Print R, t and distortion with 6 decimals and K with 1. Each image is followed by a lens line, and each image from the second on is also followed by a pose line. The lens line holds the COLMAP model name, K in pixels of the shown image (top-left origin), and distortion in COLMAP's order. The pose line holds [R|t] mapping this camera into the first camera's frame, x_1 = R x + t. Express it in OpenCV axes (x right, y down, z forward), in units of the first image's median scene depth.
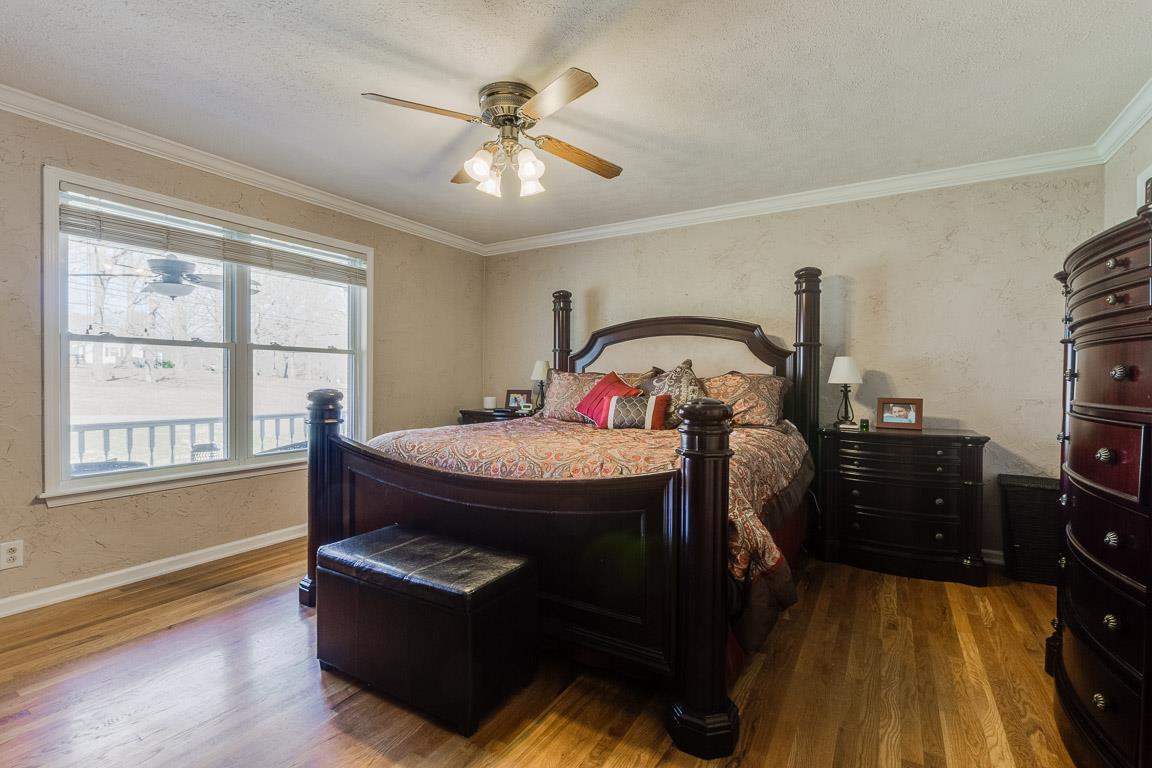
lens RADIAL K [[524.3, 0, 576.0], [0, 524.3, 384.0], [0, 0, 1]] dist [-0.000780, -0.000101]
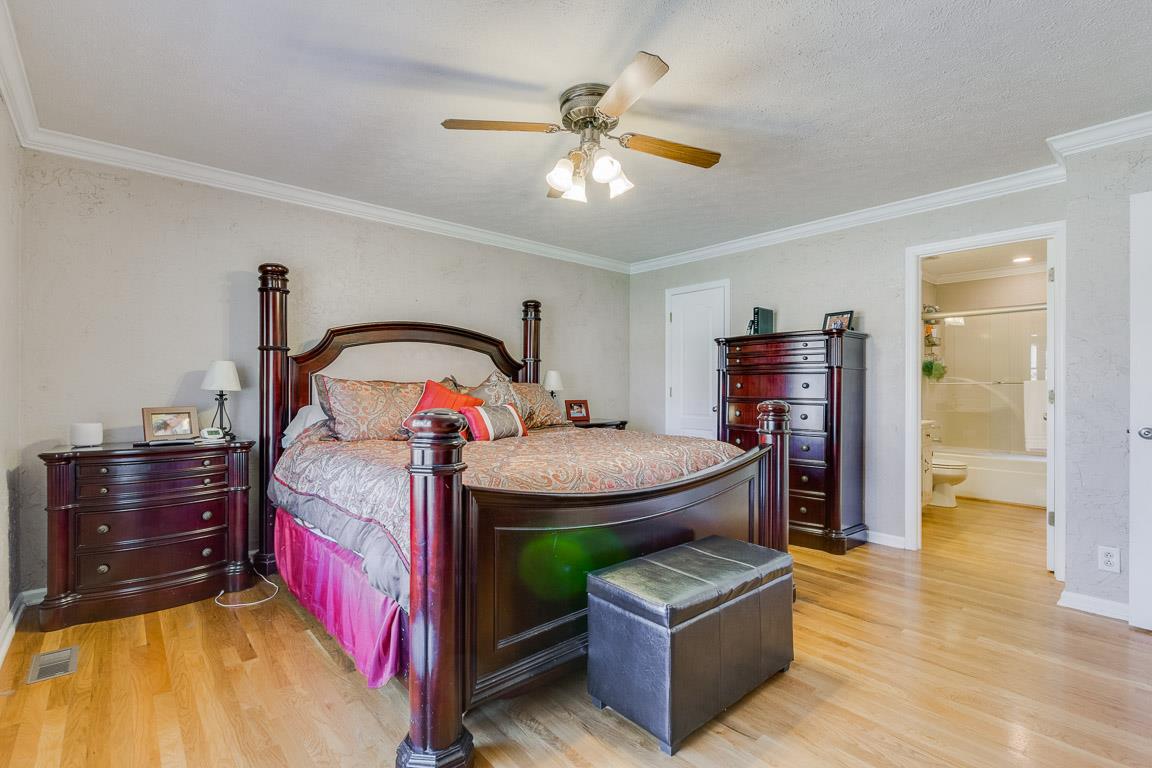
lens RADIAL K [[524.3, 0, 576.0], [0, 524.3, 384.0], [0, 0, 1]] dist [-0.000780, -0.000101]
pose [[0.303007, 0.000358, 0.952988, -0.786447], [0.008976, 0.999954, -0.003230, -0.013728], [-0.952946, 0.009533, 0.302990, 0.541638]]
